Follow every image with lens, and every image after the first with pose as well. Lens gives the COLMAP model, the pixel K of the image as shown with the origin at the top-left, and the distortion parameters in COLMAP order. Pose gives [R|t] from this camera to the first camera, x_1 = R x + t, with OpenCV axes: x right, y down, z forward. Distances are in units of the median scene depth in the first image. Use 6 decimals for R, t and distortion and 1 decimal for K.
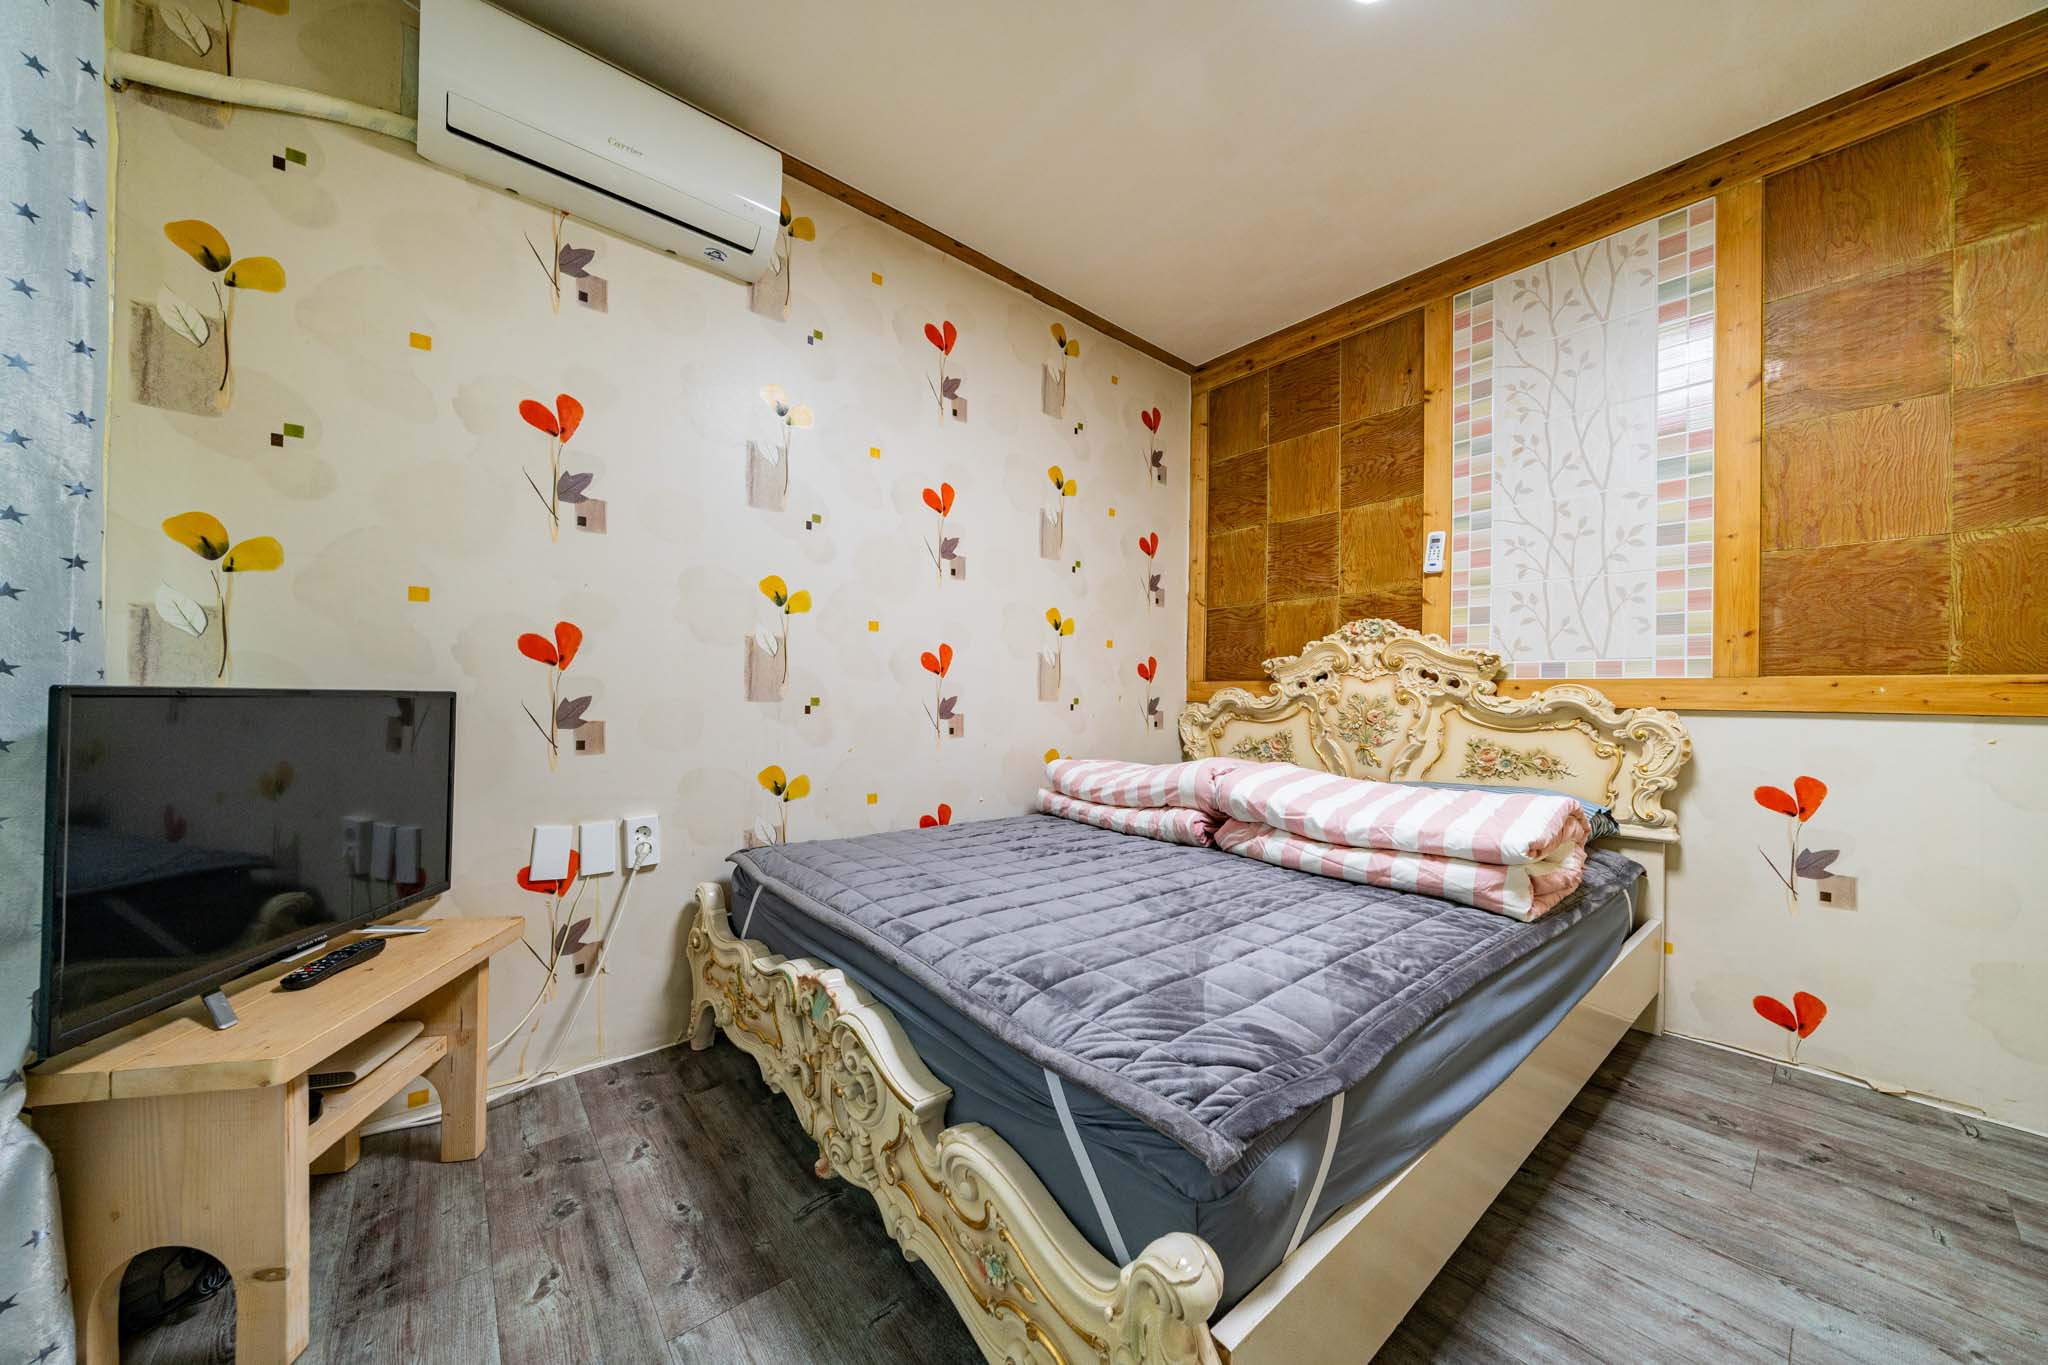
lens RADIAL K [[699.2, 0, 1068.8], [0, 699.2, 675.9], [0, 0, 1]] dist [-0.000336, -0.000174]
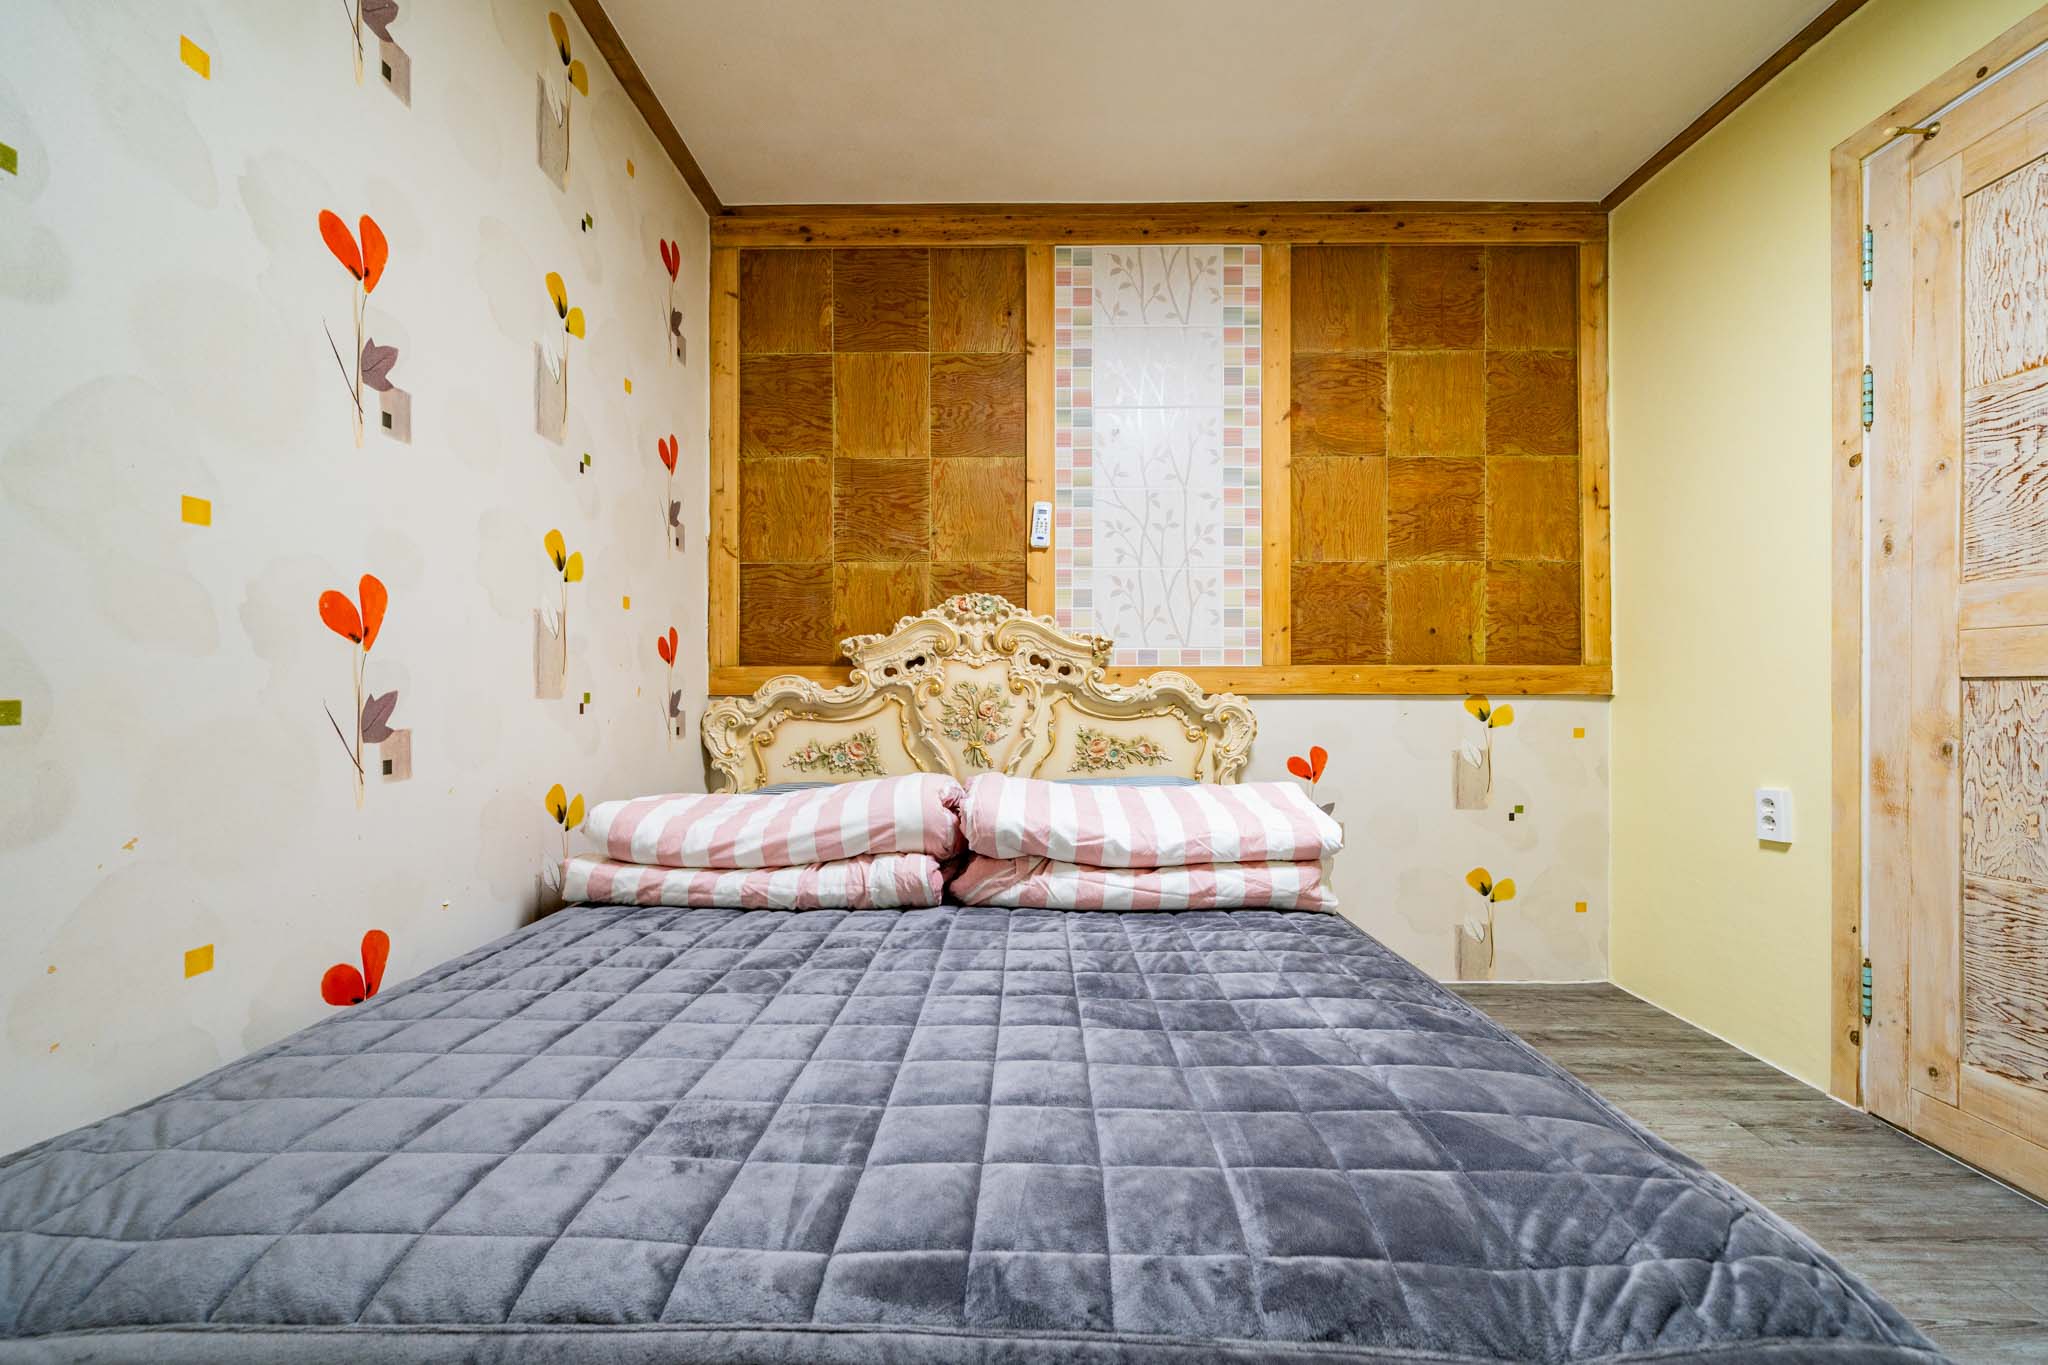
lens RADIAL K [[800.9, 0, 1019.1], [0, 800.9, 678.9], [0, 0, 1]] dist [0.002626, 0.000010]
pose [[0.679607, -0.002171, 0.733574, -0.270381], [-0.010951, 0.999854, 0.013105, 0.009326], [-0.733495, -0.016940, 0.679484, 0.338387]]
